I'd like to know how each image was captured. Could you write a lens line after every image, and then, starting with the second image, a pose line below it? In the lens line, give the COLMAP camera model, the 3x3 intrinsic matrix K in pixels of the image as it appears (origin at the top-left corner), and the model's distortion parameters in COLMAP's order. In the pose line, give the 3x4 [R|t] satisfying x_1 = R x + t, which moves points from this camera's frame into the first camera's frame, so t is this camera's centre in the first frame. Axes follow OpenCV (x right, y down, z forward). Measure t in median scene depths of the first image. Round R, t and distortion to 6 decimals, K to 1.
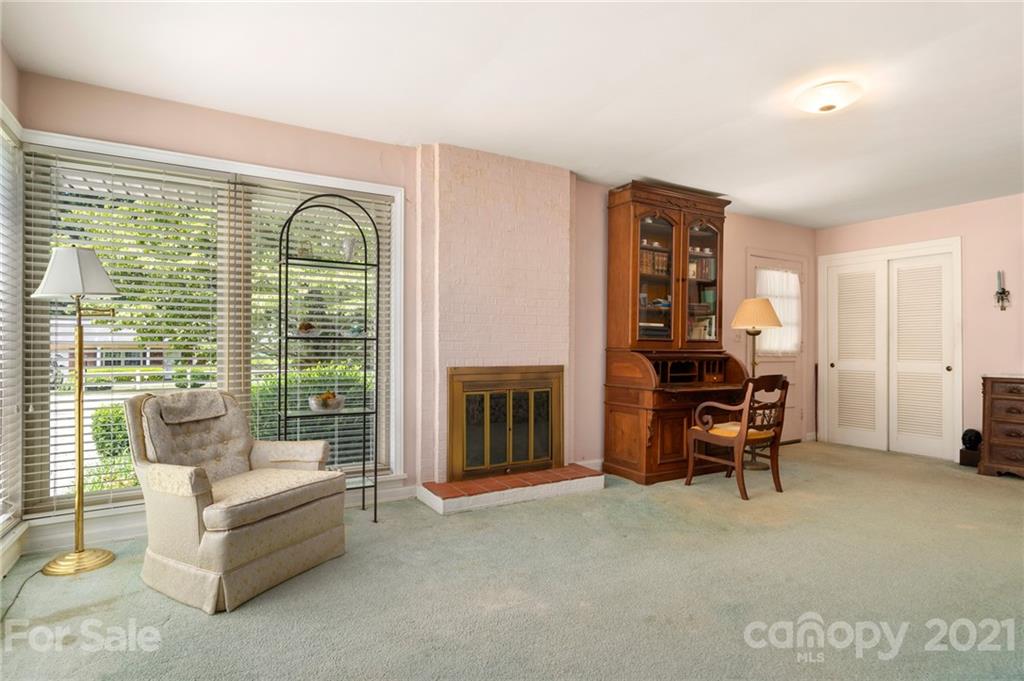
lens RADIAL K [[537.5, 0, 511.2], [0, 537.5, 344.6], [0, 0, 1]] dist [0.003049, 0.002205]
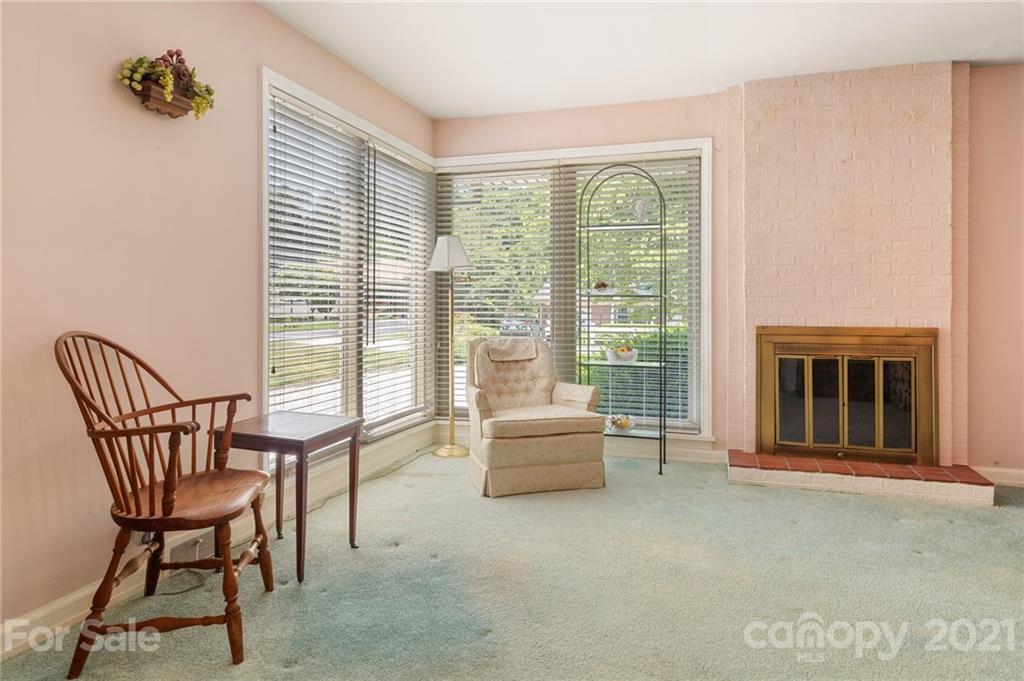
lens RADIAL K [[642.5, 0, 511.3], [0, 642.5, 301.3], [0, 0, 1]] dist [0.000289, 0.002655]
pose [[0.667957, -0.006731, -0.744170, 0.470847], [0.002869, 0.999975, -0.006470, 0.007232], [0.744195, 0.002187, 0.667959, -0.030934]]
